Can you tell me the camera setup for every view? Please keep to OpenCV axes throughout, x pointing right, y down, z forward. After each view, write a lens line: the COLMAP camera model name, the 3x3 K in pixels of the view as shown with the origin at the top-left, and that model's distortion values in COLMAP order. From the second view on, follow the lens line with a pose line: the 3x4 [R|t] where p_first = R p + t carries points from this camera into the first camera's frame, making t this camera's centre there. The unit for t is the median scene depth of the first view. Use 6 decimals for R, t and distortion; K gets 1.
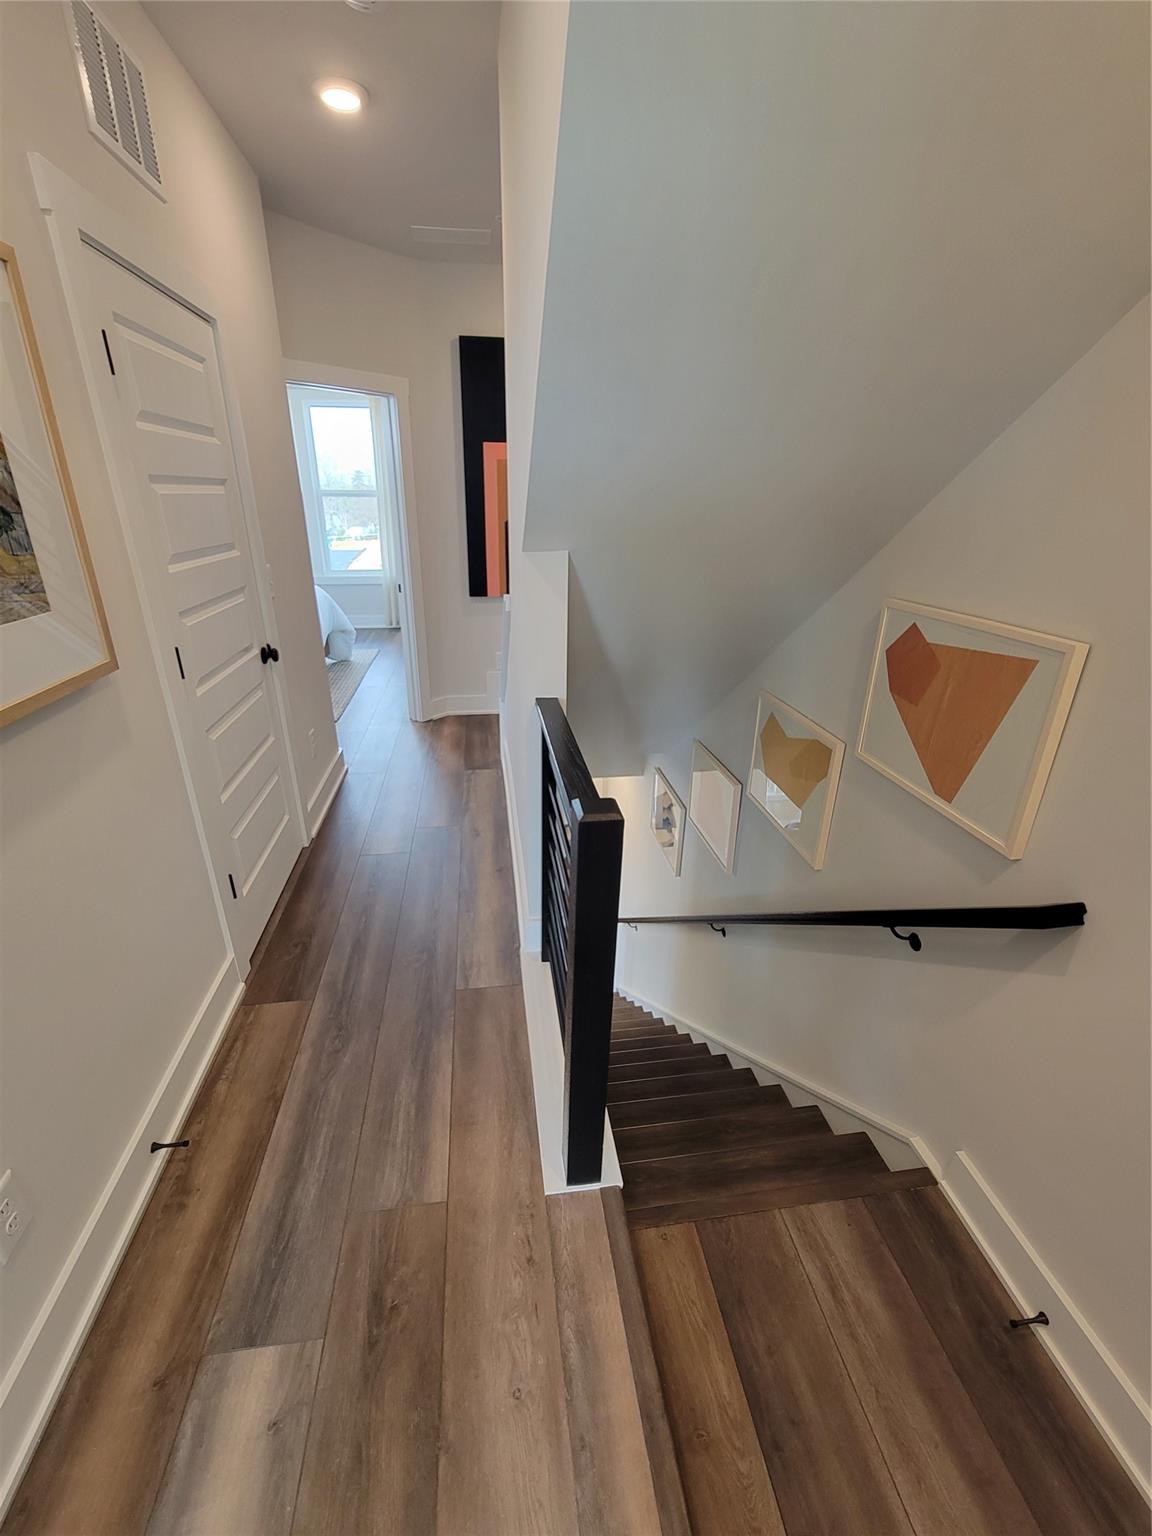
lens RADIAL K [[623.1, 0, 563.9], [0, 623.1, 767.1], [0, 0, 1]] dist [-0.000058, -0.002153]
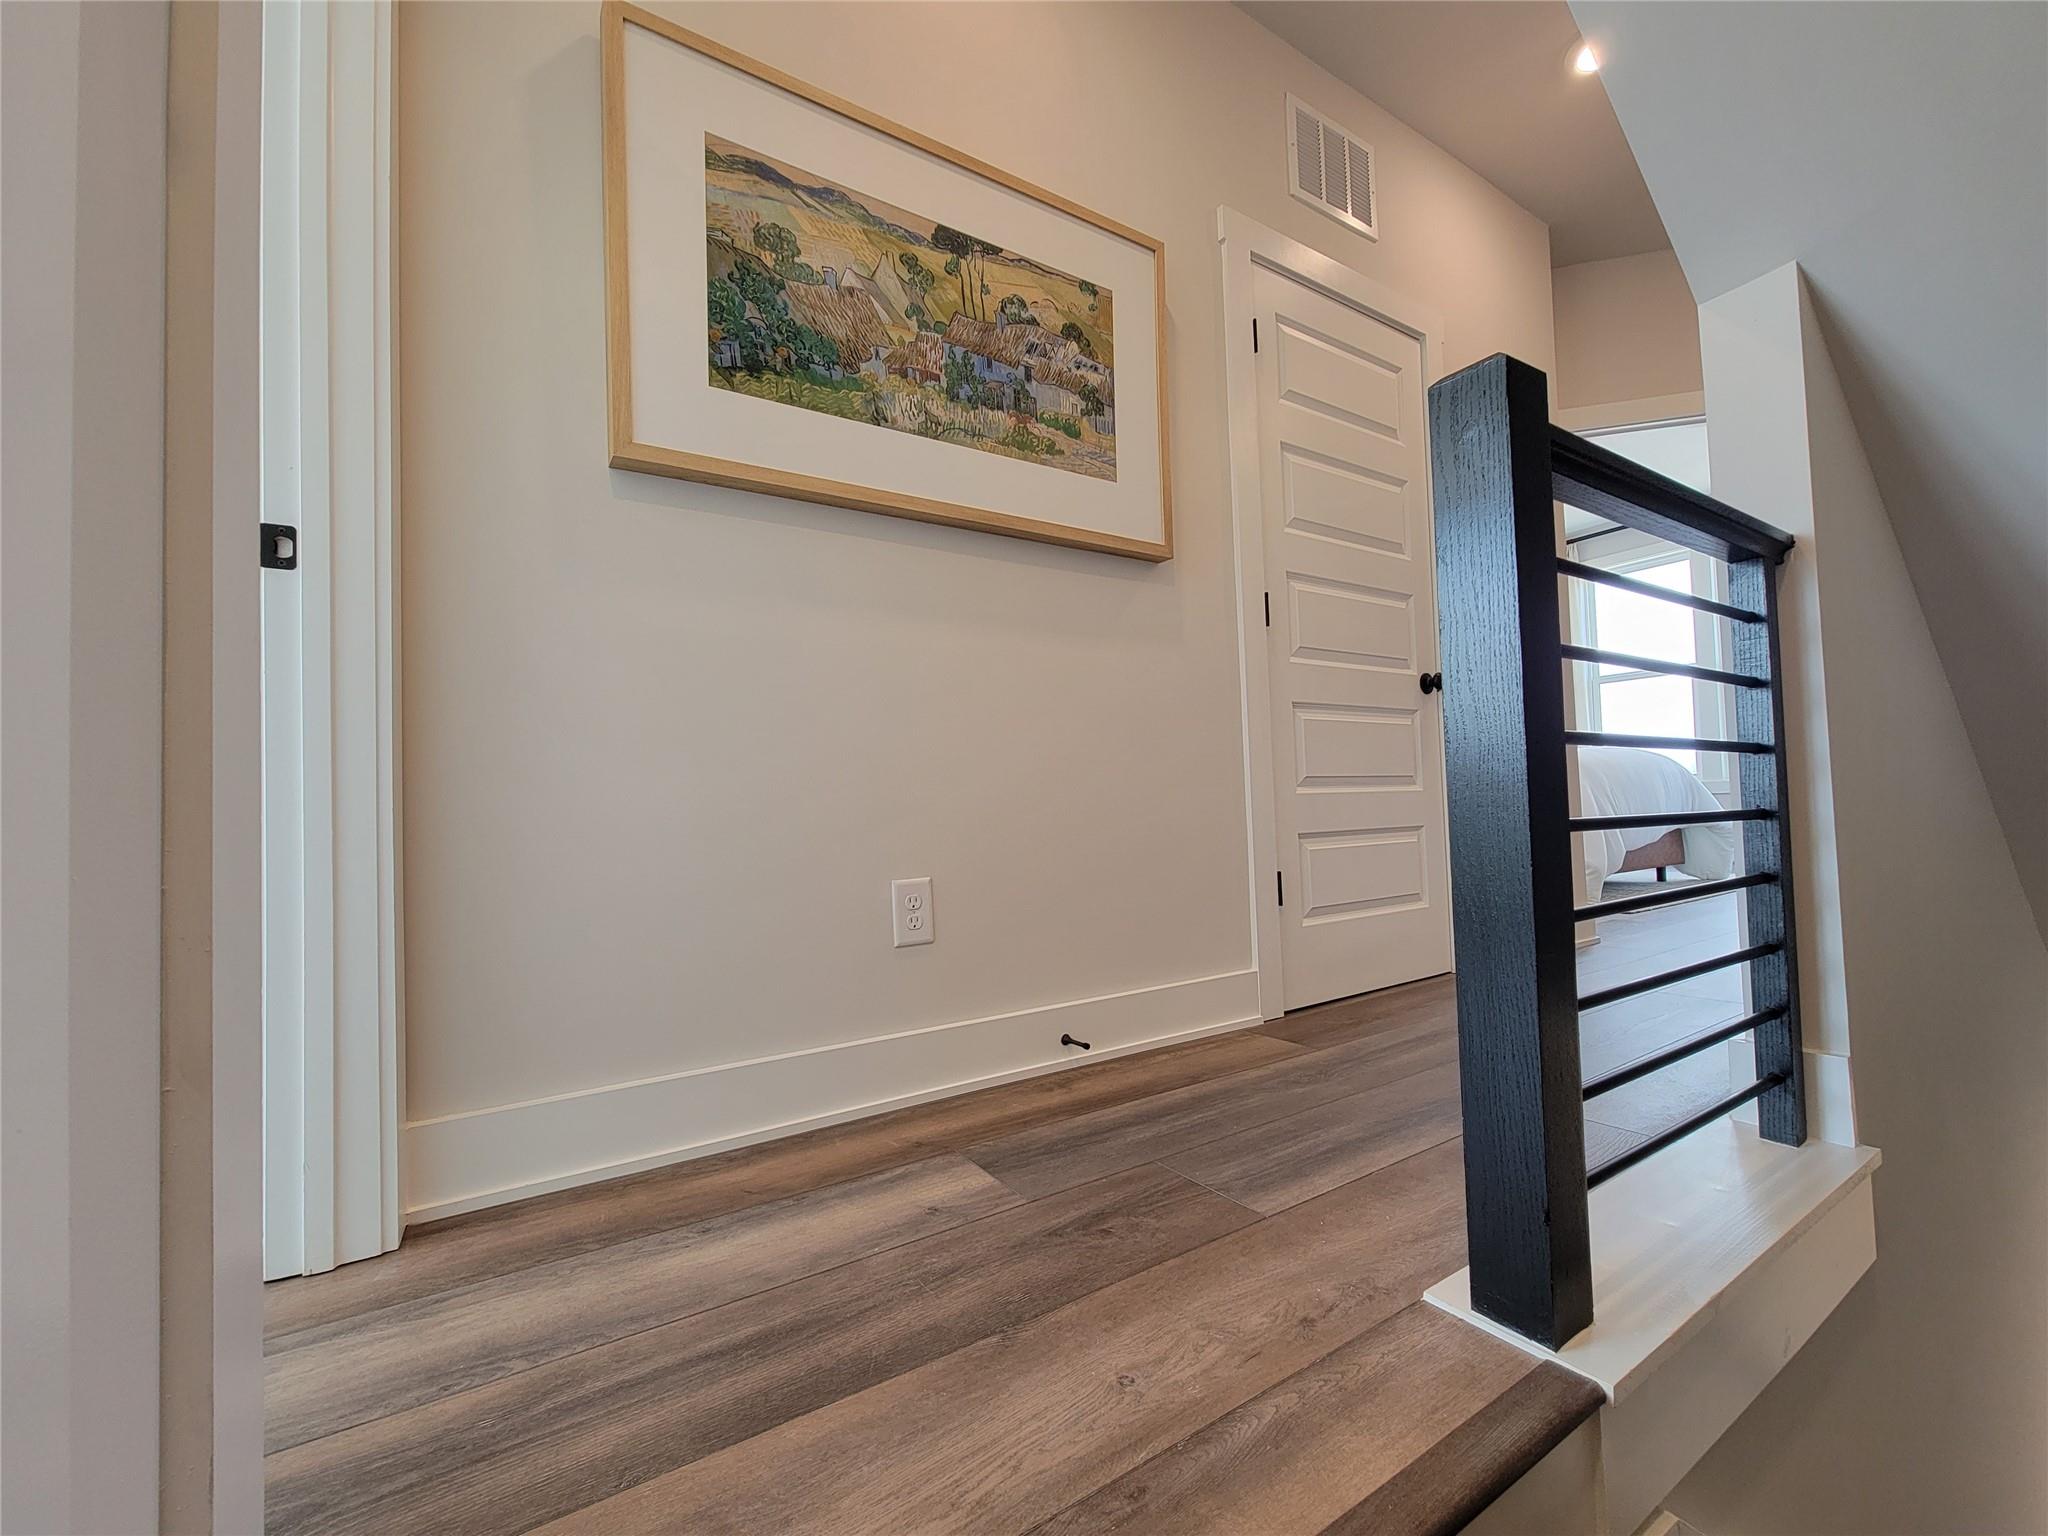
lens RADIAL K [[830.8, 0, 1016.6], [0, 830.8, 769.6], [0, 0, 1]] dist [-0.000058, -0.002153]
pose [[0.427762, -0.056503, -0.902124, 0.498823], [-0.322998, 0.922592, -0.210941, 0.646888], [0.844211, 0.381617, 0.376399, 0.420186]]
